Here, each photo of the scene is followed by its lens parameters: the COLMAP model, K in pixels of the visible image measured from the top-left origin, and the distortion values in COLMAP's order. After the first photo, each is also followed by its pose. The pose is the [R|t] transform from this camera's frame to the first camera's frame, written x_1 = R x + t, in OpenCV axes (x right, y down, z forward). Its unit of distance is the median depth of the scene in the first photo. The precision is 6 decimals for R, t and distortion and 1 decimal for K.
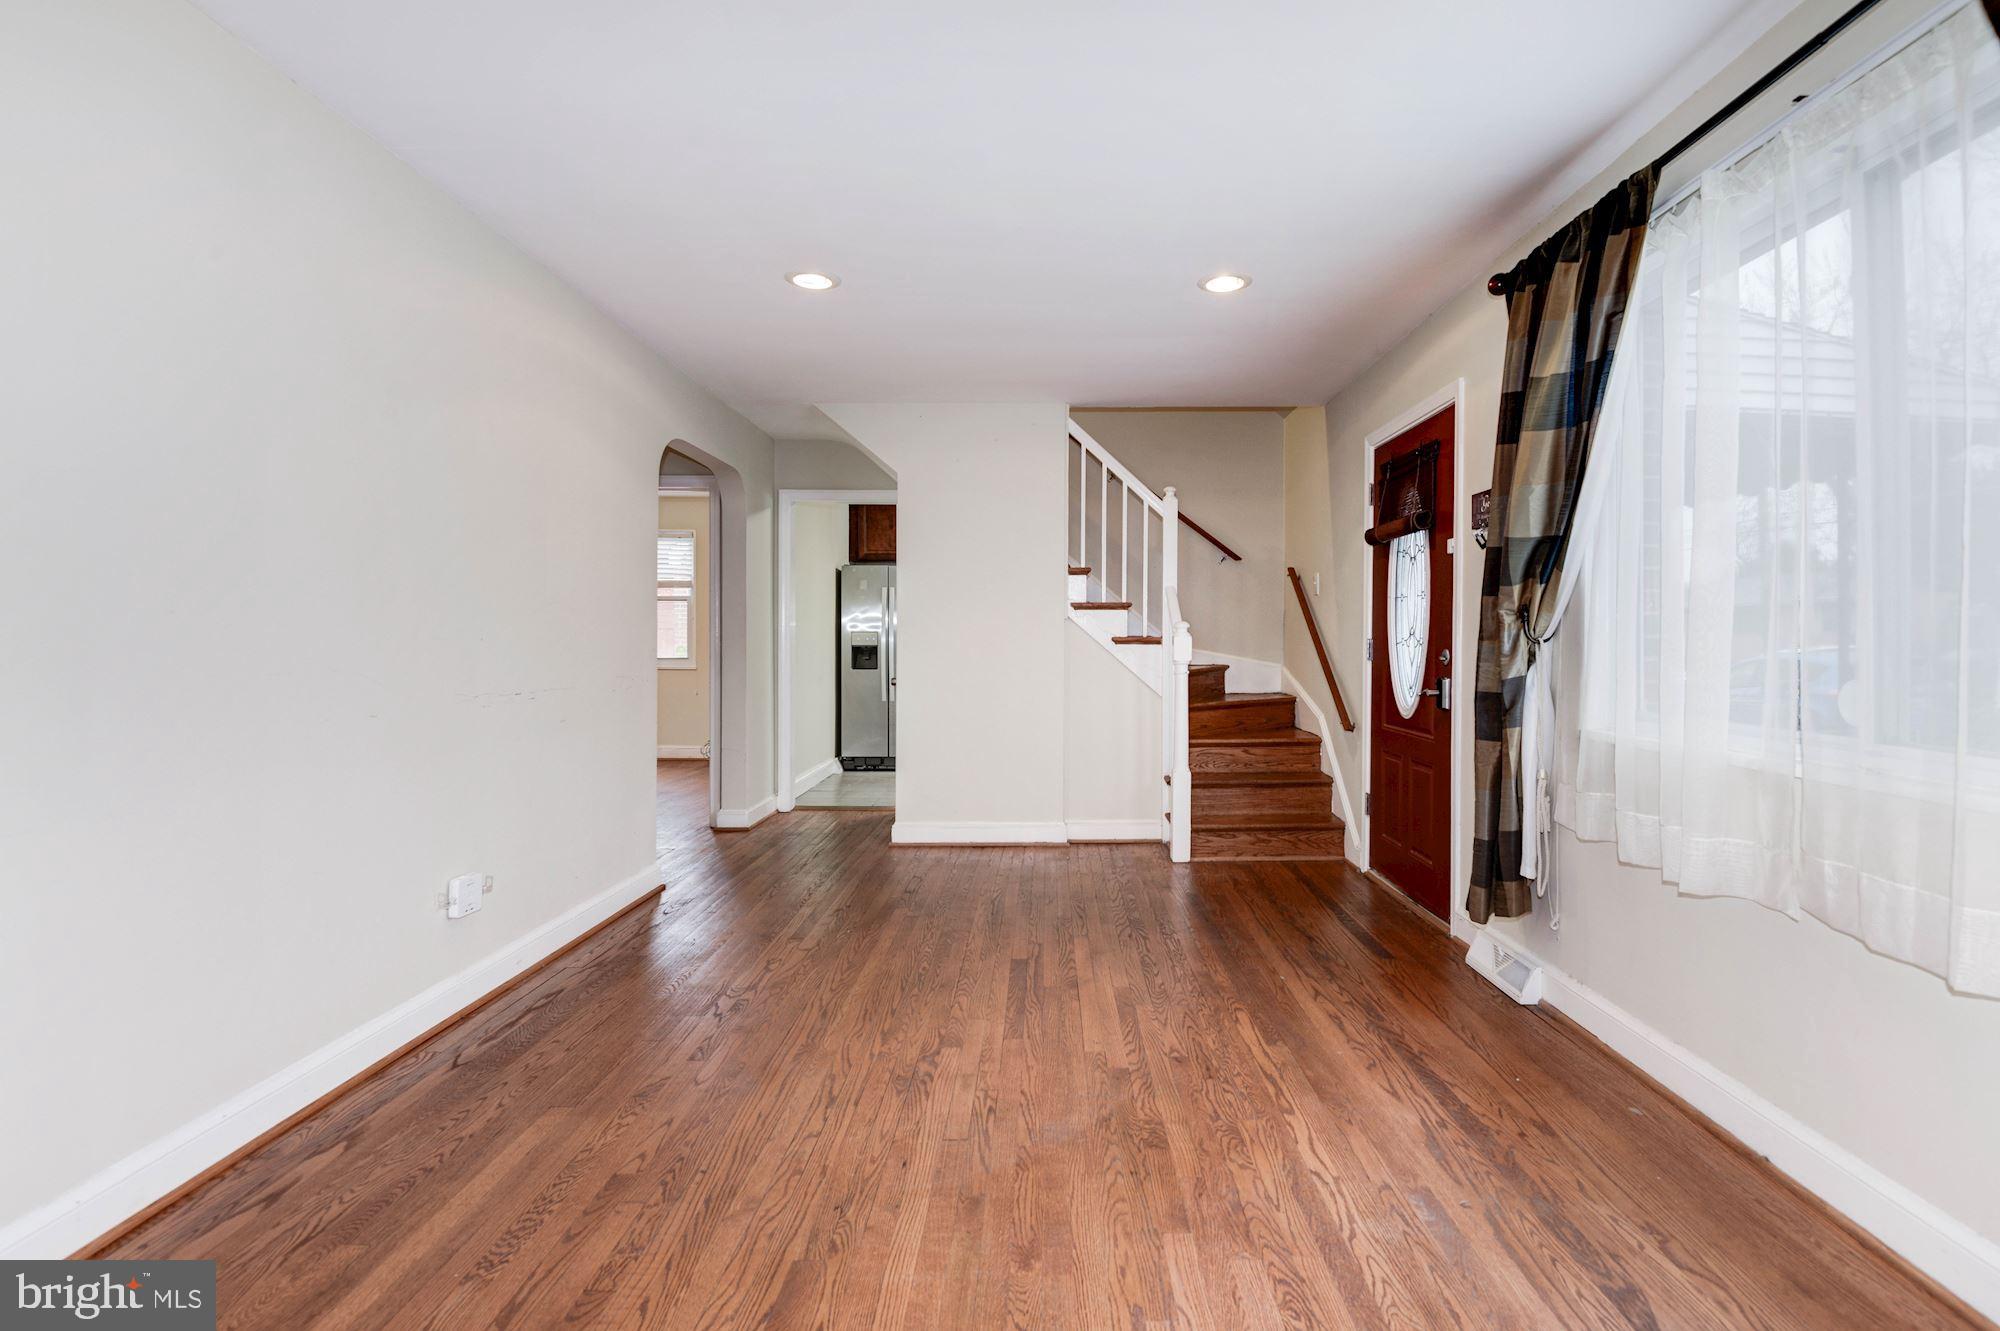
lens RADIAL K [[948.3, 0, 999.0], [0, 948.3, 647.7], [0, 0, 1]] dist [0.014440, -0.026520]
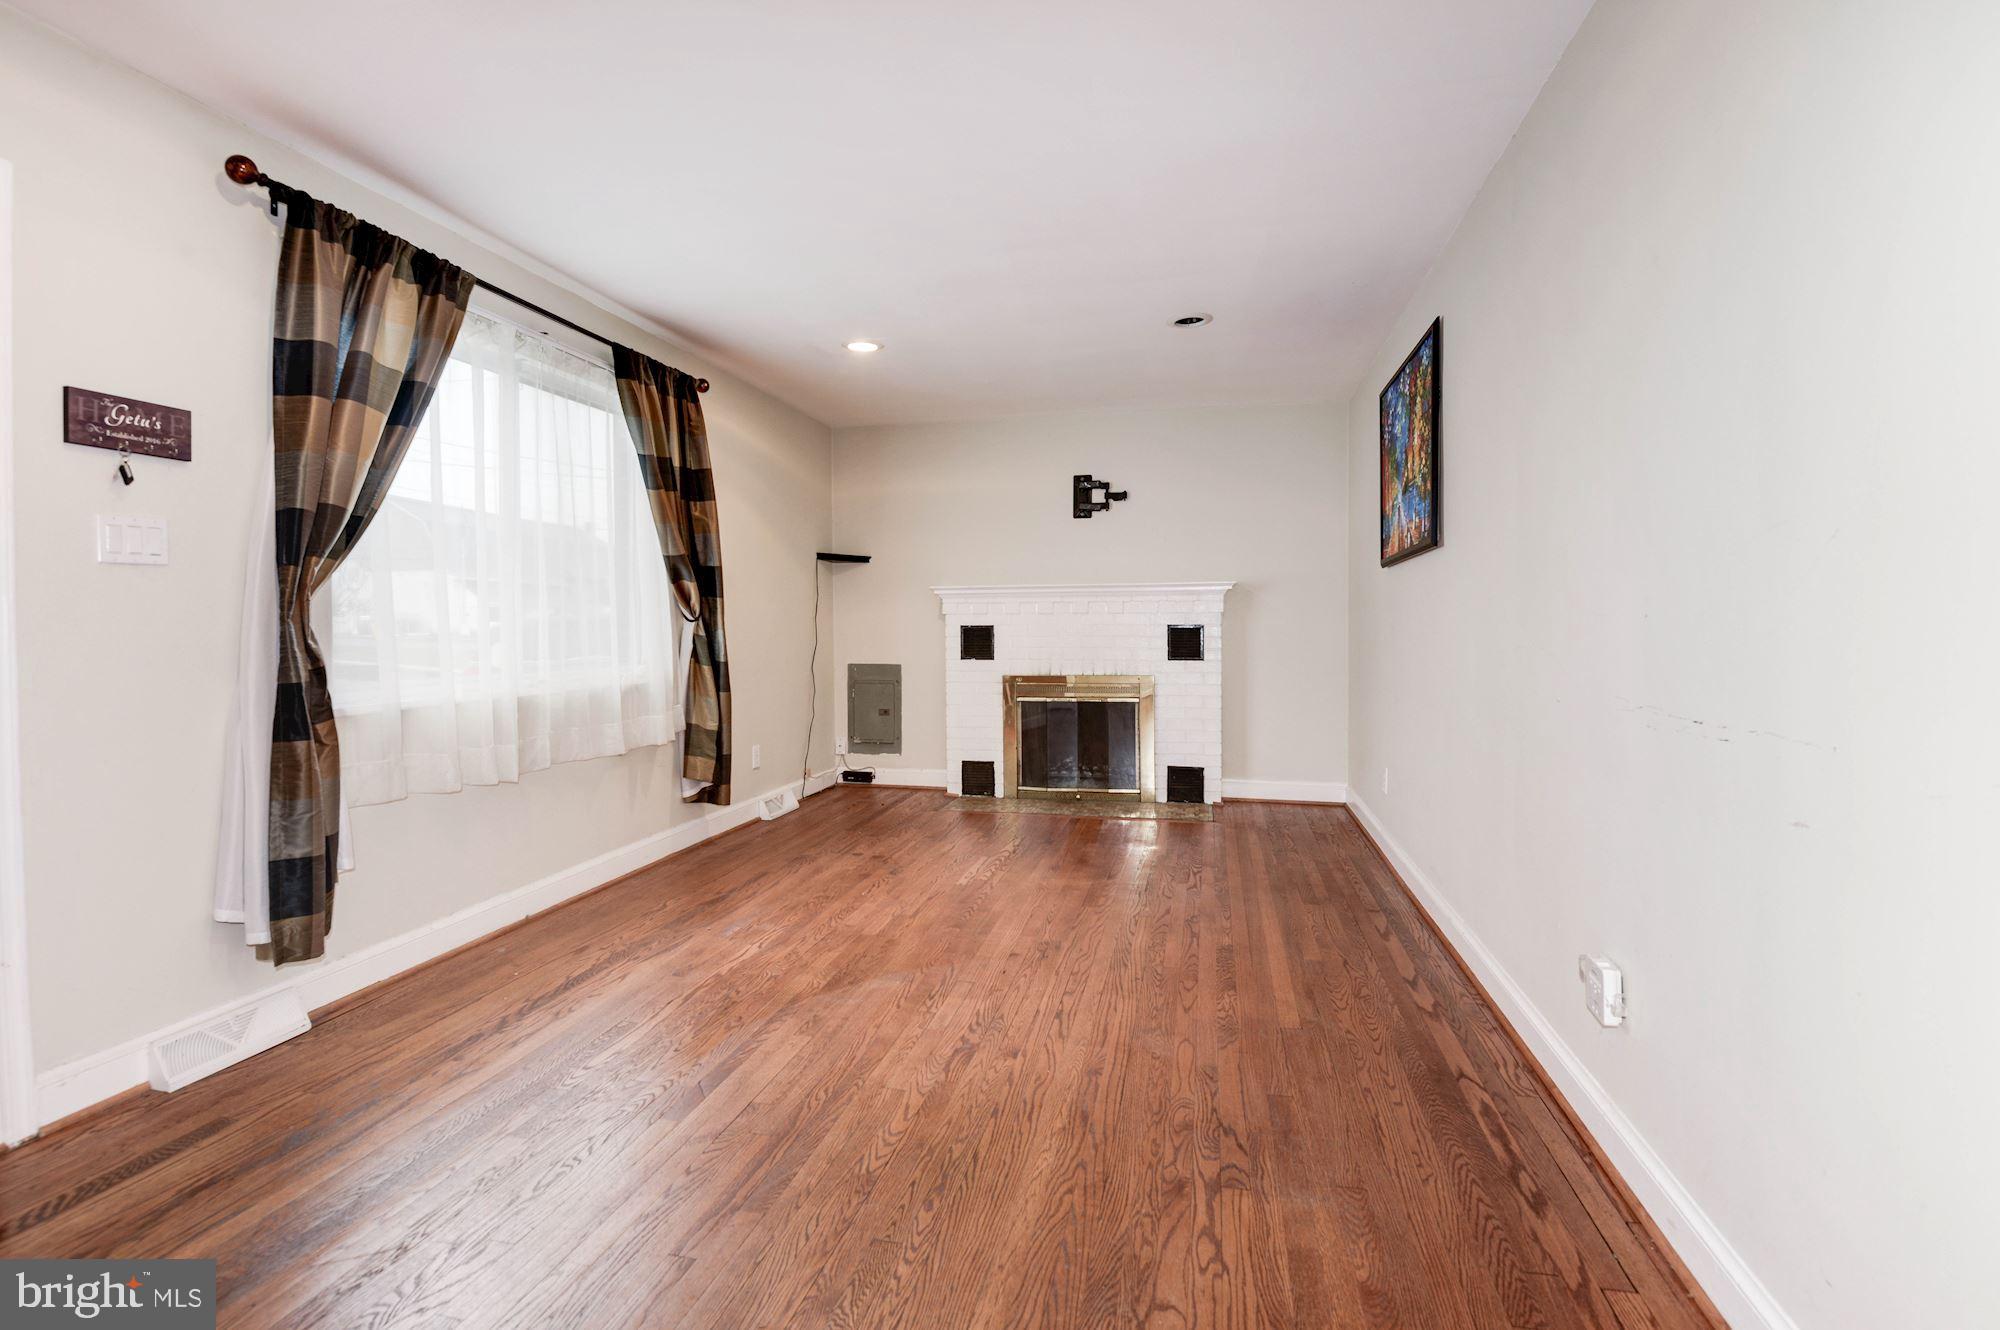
lens RADIAL K [[964.9, 0, 991.5], [0, 964.9, 627.4], [0, 0, 1]] dist [0.018167, -0.030264]
pose [[-0.984394, 0.000157, 0.175979, -0.293854], [0.002392, 0.999919, 0.012489, -0.017786], [-0.175963, 0.012715, -0.984315, 2.109241]]
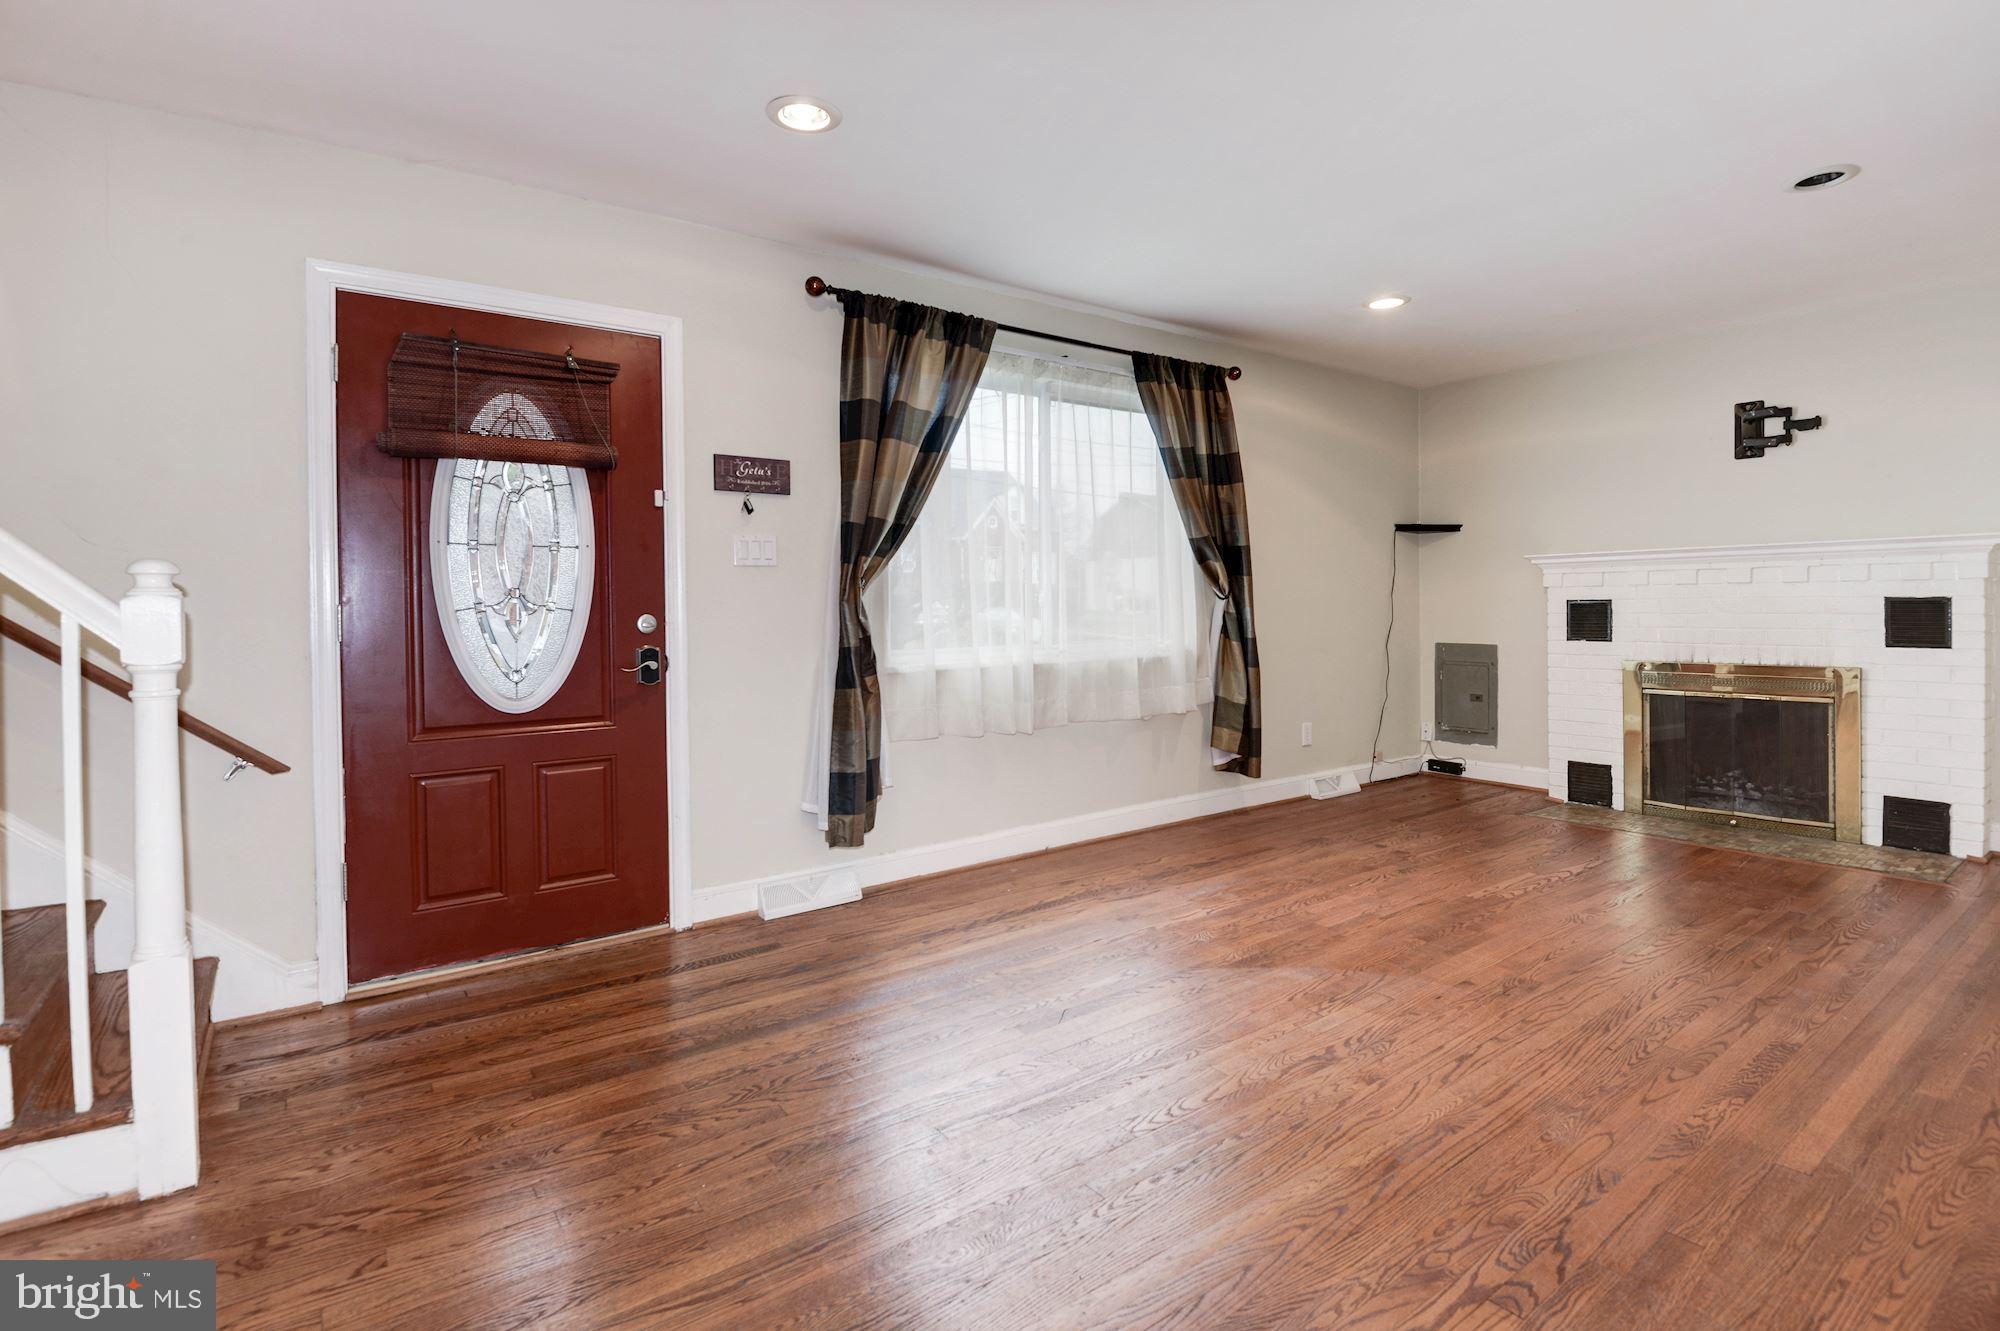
lens RADIAL K [[953.1, 0, 1000.9], [0, 953.1, 603.3], [0, 0, 1]] dist [0.017276, -0.026278]
pose [[-0.625118, 0.005880, 0.780508, -0.638178], [0.015953, 0.999859, 0.005245, -0.016303], [-0.780367, 0.015730, -0.625124, 1.932547]]
